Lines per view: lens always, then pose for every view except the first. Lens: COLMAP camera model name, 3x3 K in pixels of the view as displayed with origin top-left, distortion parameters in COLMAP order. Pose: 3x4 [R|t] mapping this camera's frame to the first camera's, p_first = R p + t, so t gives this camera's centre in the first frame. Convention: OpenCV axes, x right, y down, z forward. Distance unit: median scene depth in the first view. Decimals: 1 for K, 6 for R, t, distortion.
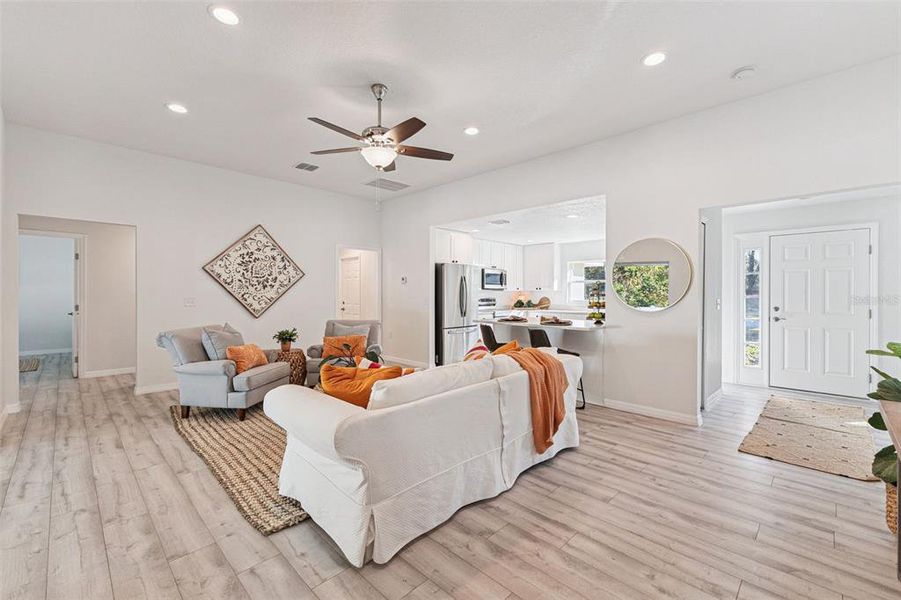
lens RADIAL K [[381.4, 0, 455.0], [0, 381.4, 292.4], [0, 0, 1]] dist [0.002791, -0.000357]
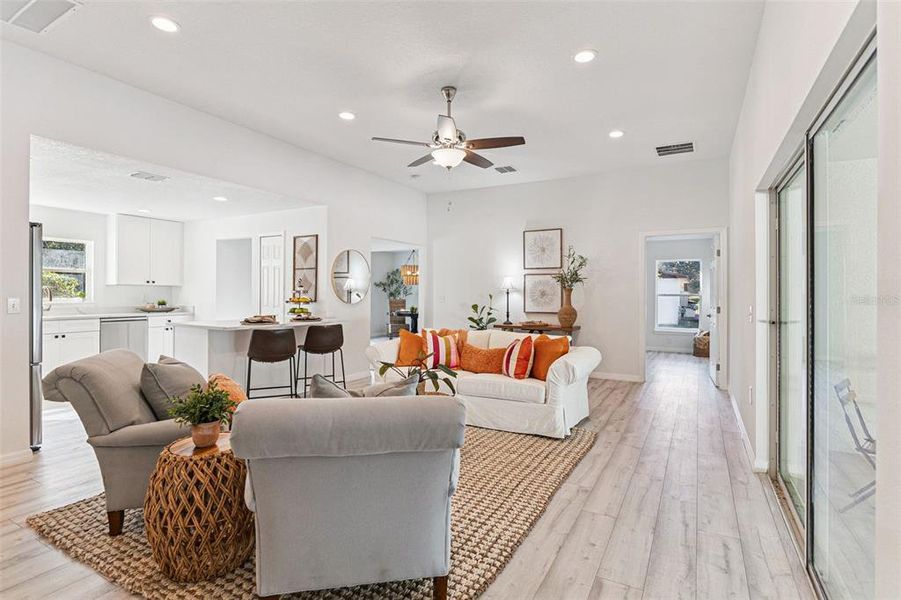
lens RADIAL K [[441.7, 0, 455.6], [0, 441.7, 295.5], [0, 0, 1]] dist [-0.001917, -0.000430]
pose [[-0.265557, -0.011563, 0.964026, -0.811413], [-0.011867, 0.999892, 0.008724, 0.000501], [-0.964022, -0.009123, -0.265665, 0.780895]]
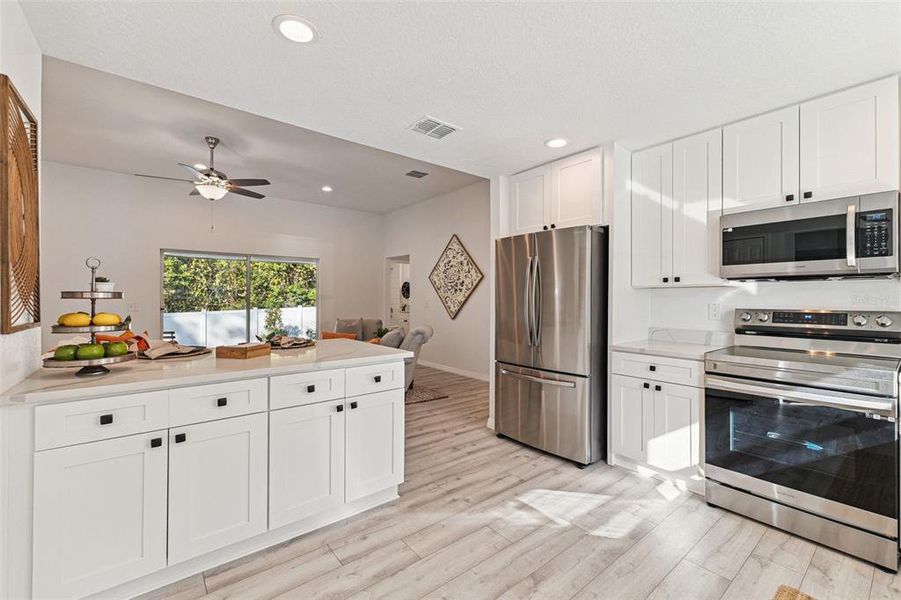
lens RADIAL K [[381.4, 0, 462.9], [0, 381.4, 296.8], [0, 0, 1]] dist [0.002791, -0.000357]
pose [[-0.105652, -0.006093, -0.994384, 0.606580], [0.003361, 0.999973, -0.006484, 0.009814], [0.994397, -0.004028, -0.105629, 1.201479]]
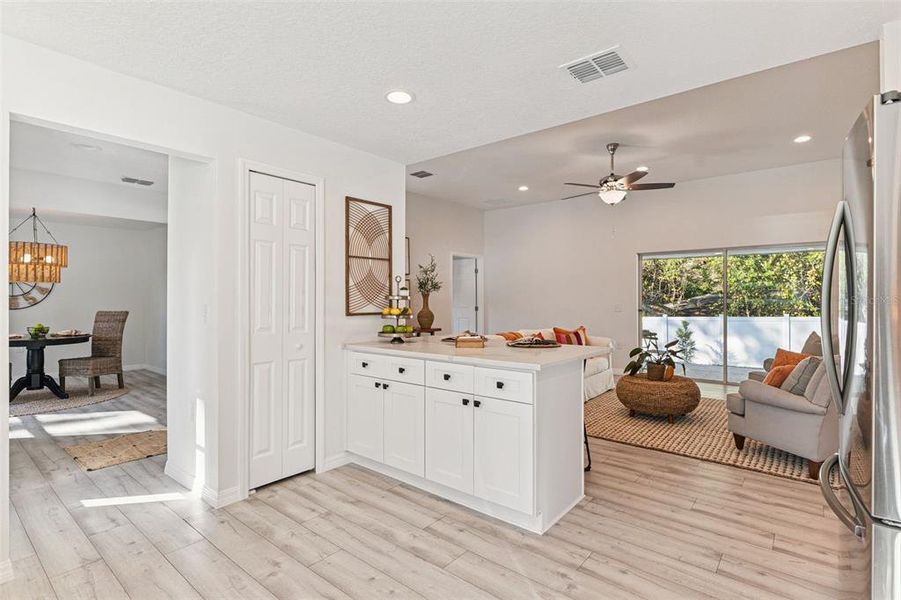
lens RADIAL K [[441.7, 0, 451.0], [0, 441.7, 298.8], [0, 0, 1]] dist [-0.001917, -0.000430]
pose [[-0.996747, -0.005797, -0.080391, 0.297071], [-0.005367, 0.999970, -0.005562, 0.010128], [0.080421, -0.005112, -0.996748, 1.507515]]
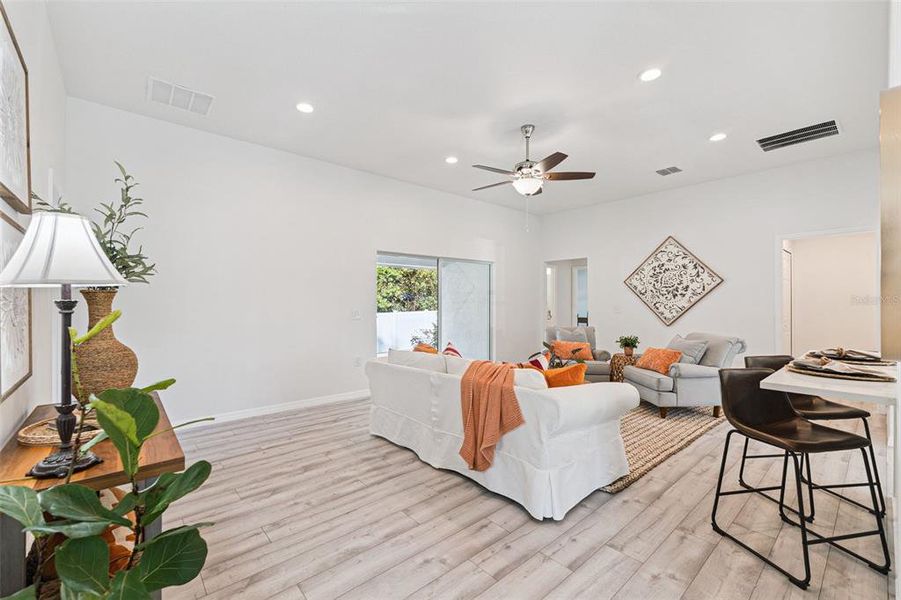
lens RADIAL K [[381.4, 0, 455.7], [0, 381.4, 301.2], [0, 0, 1]] dist [0.002791, -0.000357]
pose [[-0.074806, -0.007768, -0.997168, 0.594821], [0.006202, 0.999947, -0.008255, 0.004580], [0.997179, -0.006802, -0.074754, 0.521807]]
